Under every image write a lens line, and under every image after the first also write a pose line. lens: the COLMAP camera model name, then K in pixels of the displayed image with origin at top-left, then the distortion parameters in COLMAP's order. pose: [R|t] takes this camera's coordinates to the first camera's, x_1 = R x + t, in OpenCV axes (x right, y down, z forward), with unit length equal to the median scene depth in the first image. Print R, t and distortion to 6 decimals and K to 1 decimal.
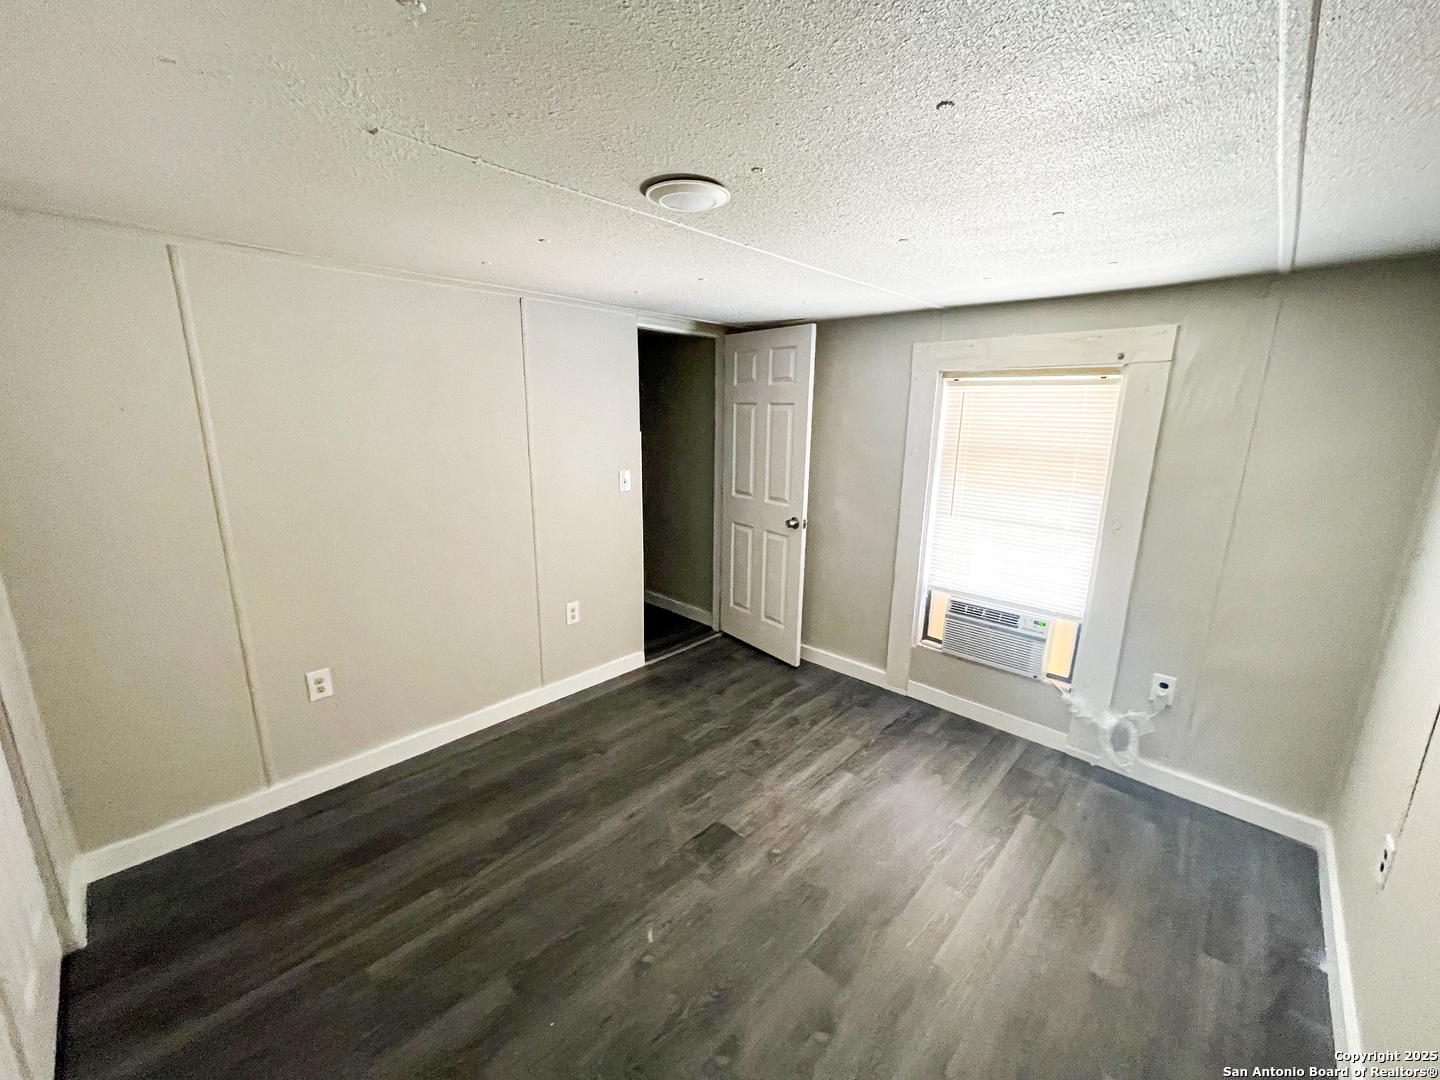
lens RADIAL K [[577.7, 0, 723.3], [0, 577.7, 541.1], [0, 0, 1]] dist [-0.000650, -0.000017]
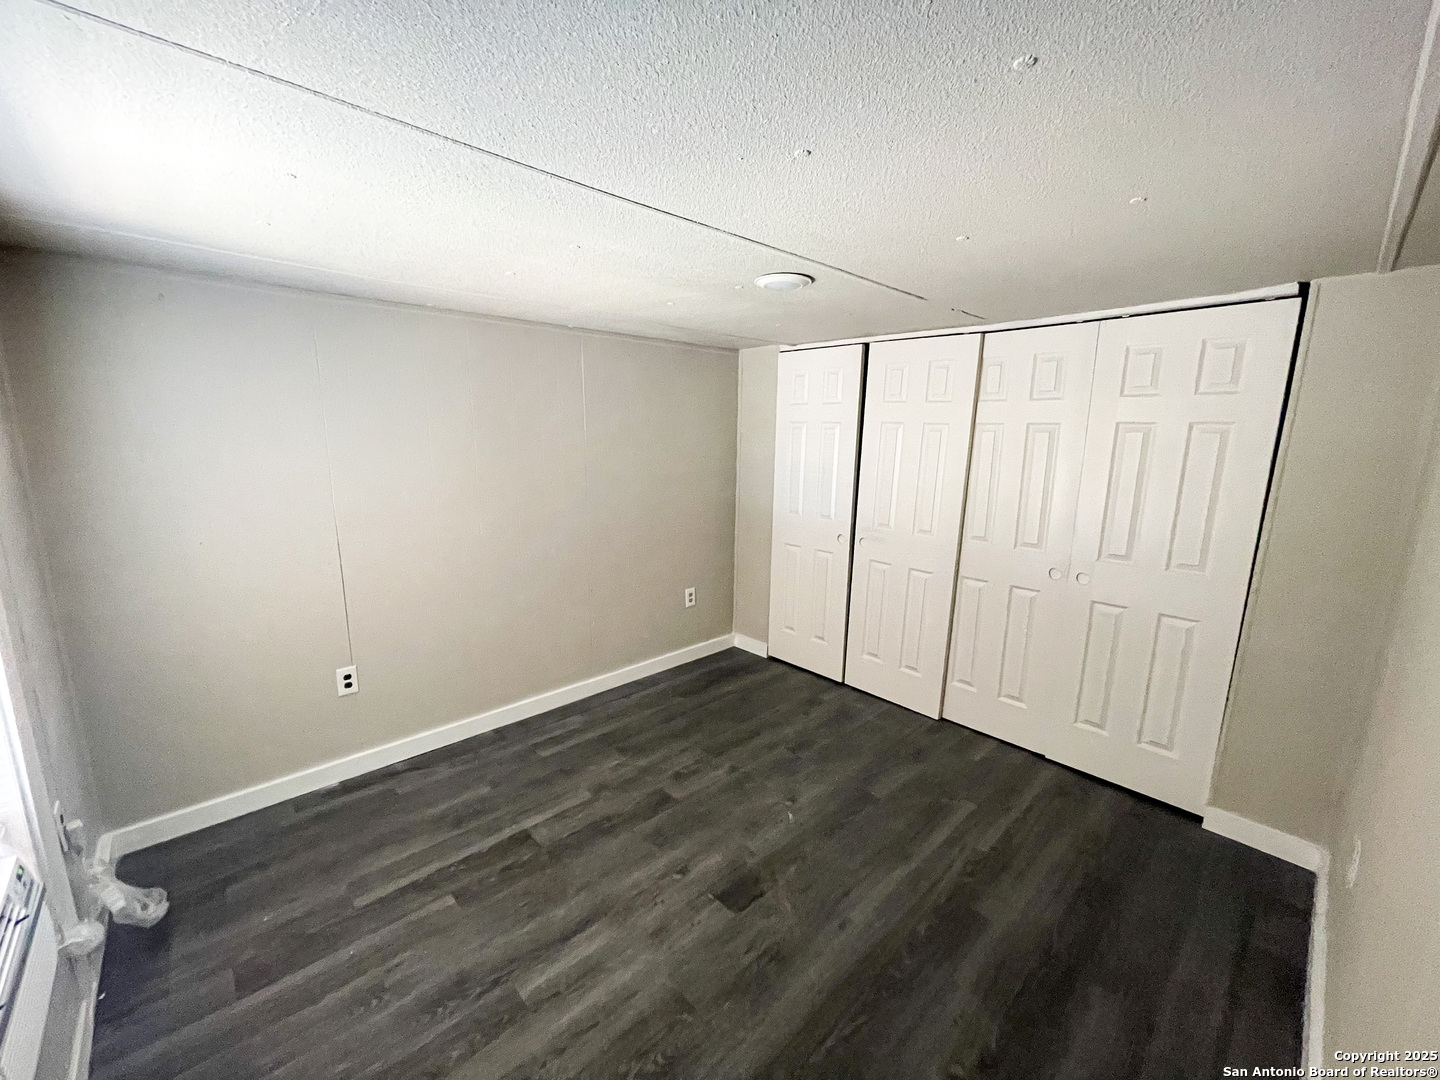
lens RADIAL K [[577.7, 0, 720.2], [0, 577.7, 540.6], [0, 0, 1]] dist [-0.000650, -0.000017]
pose [[-0.997335, -0.045171, 0.057285, -0.010004], [-0.018226, 0.914626, 0.403889, -0.350951], [-0.070638, 0.401769, -0.913013, 1.569346]]
